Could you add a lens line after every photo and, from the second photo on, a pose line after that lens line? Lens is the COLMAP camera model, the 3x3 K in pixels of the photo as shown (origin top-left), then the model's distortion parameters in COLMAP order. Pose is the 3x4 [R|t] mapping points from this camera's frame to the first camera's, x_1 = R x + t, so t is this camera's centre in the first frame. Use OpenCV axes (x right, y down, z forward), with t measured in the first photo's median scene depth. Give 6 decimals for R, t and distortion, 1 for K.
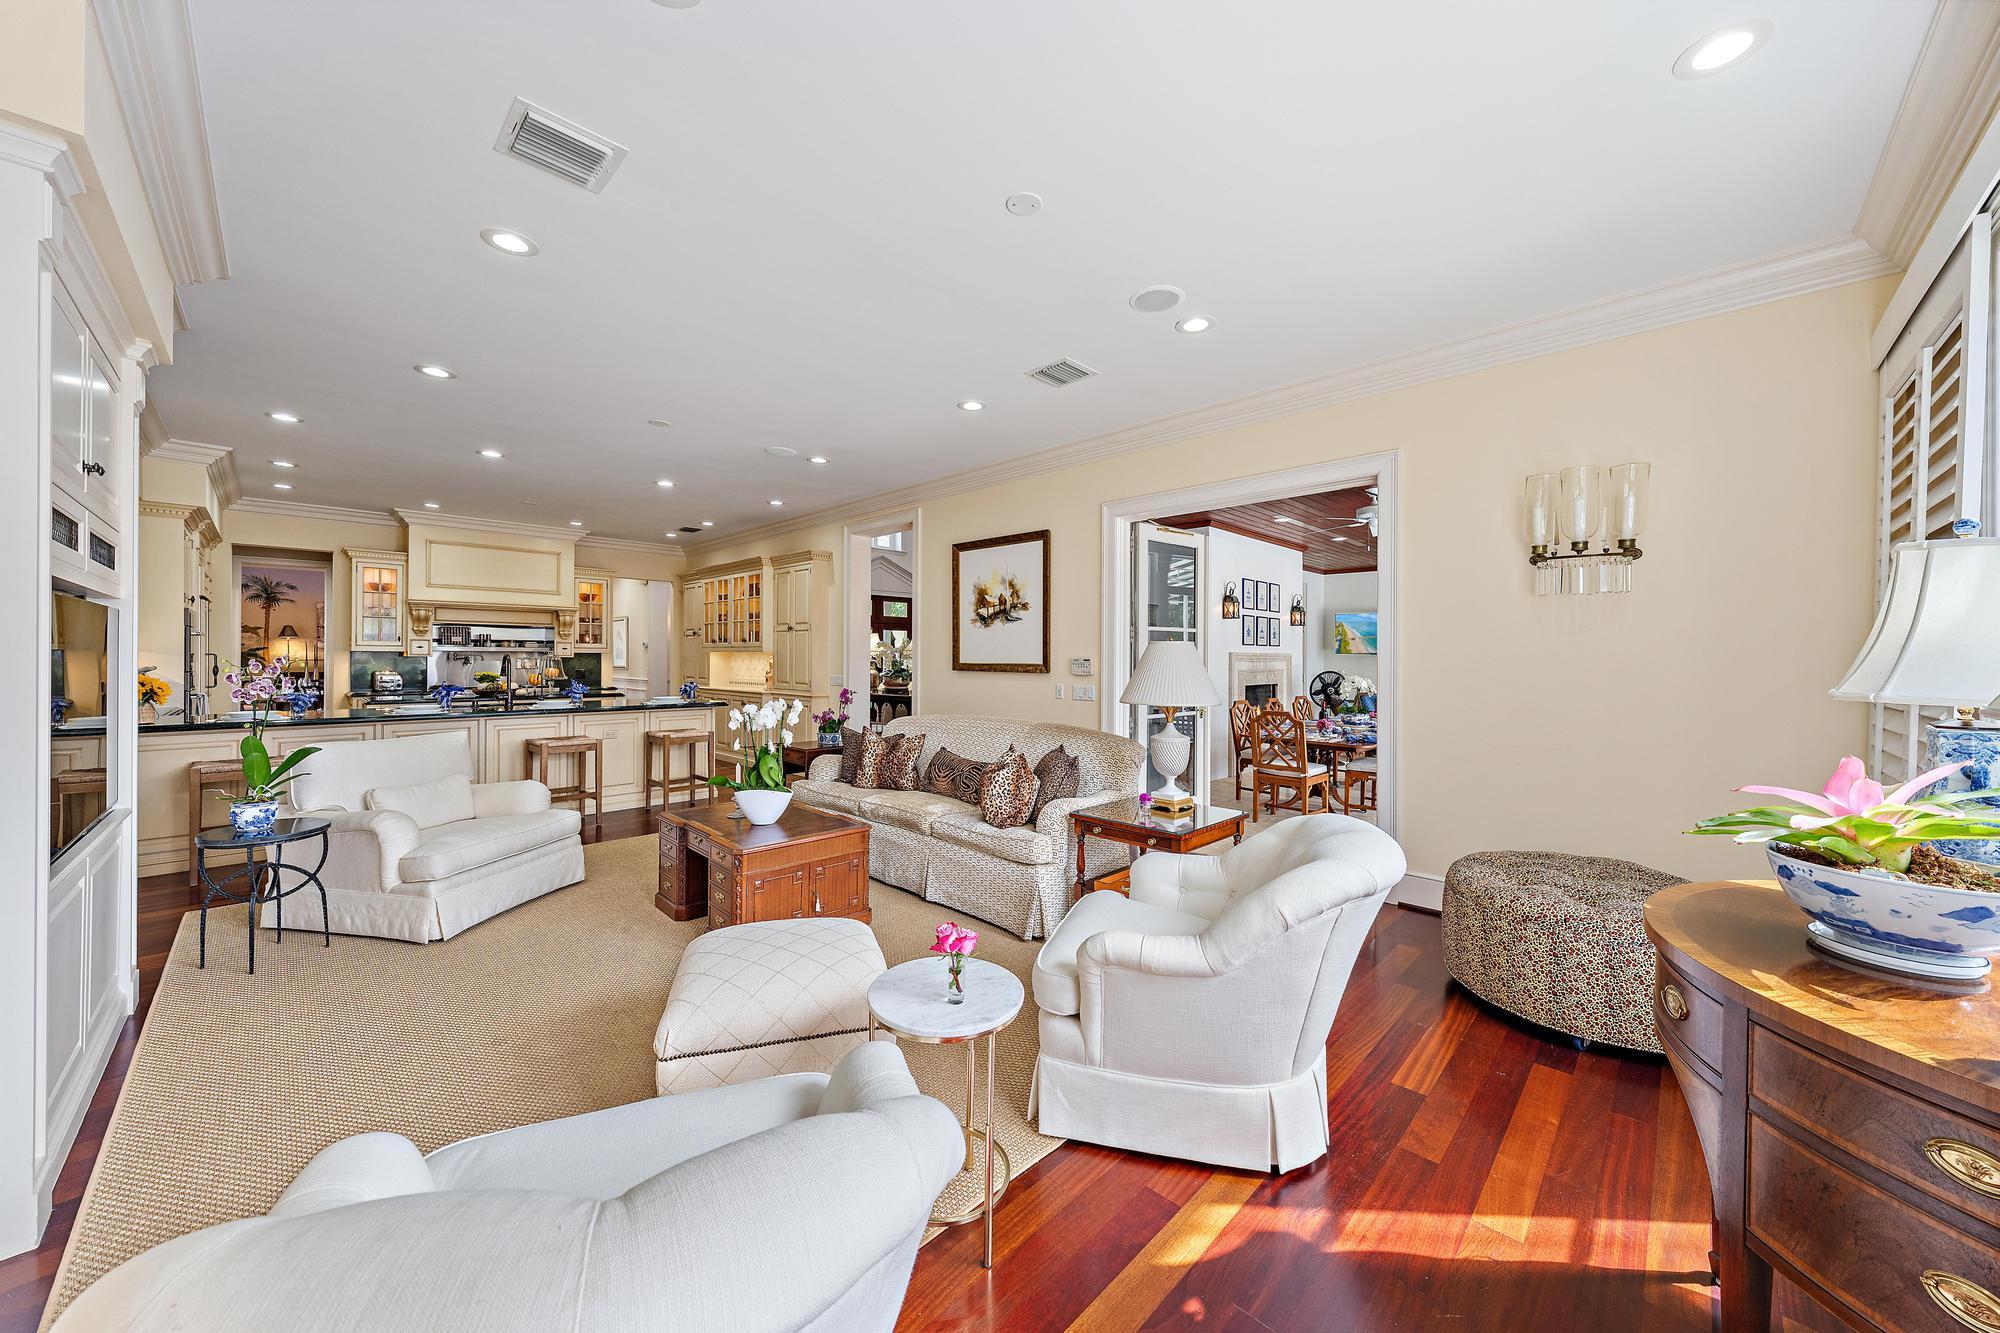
lens RADIAL K [[706.7, 0, 1000.0], [0, 706.7, 666.5], [0, 0, 1]] dist [0.000081, 0.000171]
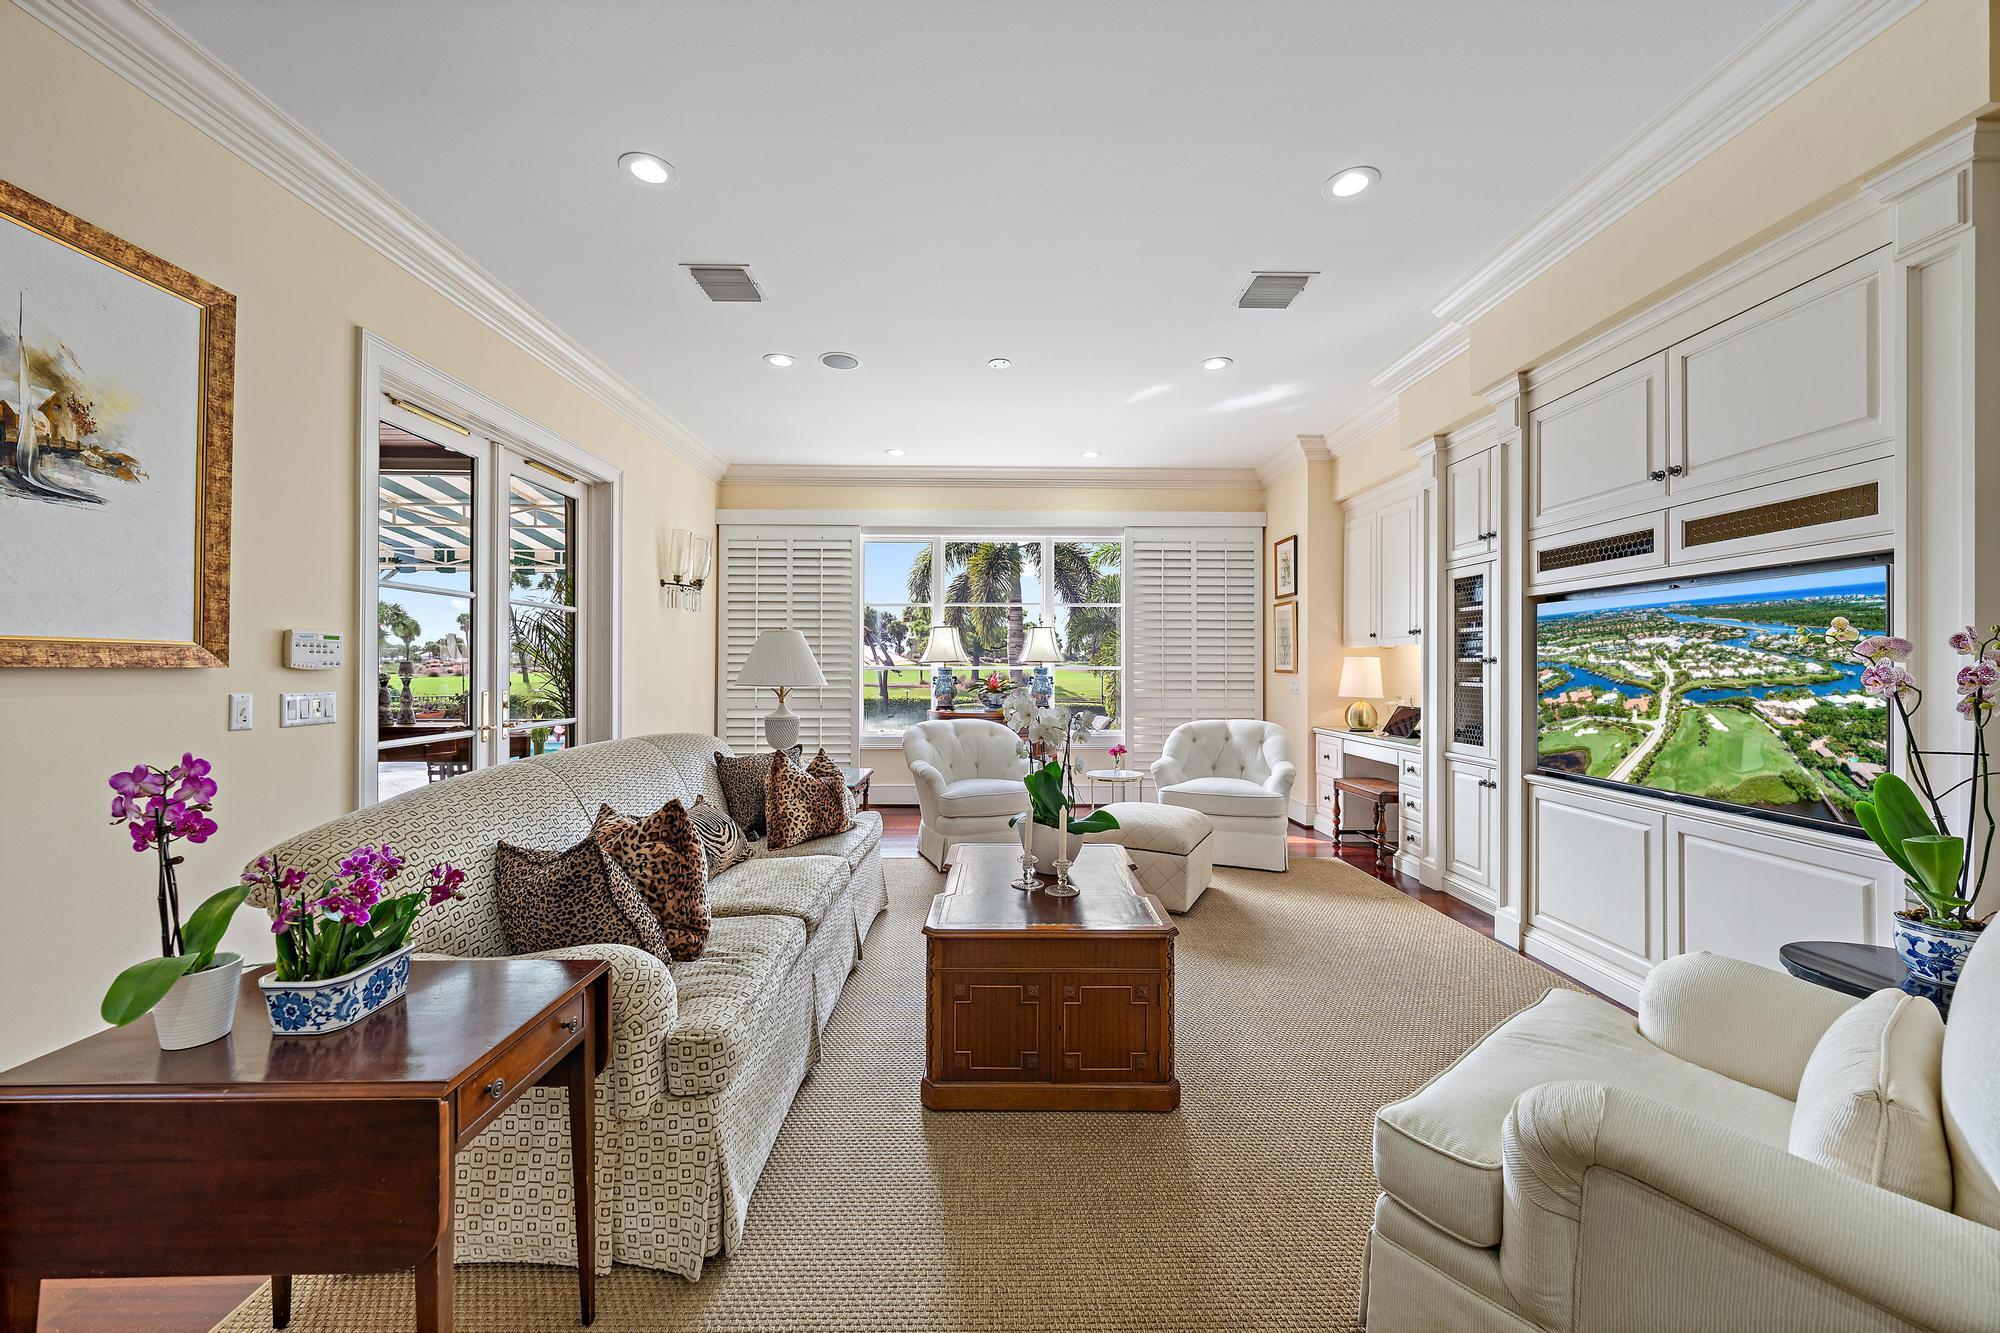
lens RADIAL K [[736.1, 0, 1000.0], [0, 736.1, 666.5], [0, 0, 1]] dist [-0.001909, 0.000028]
pose [[-0.714112, -0.006498, 0.700001, -0.480836], [0.004062, 0.999902, 0.013426, 0.006210], [-0.700020, 0.012431, -0.714015, 0.919299]]
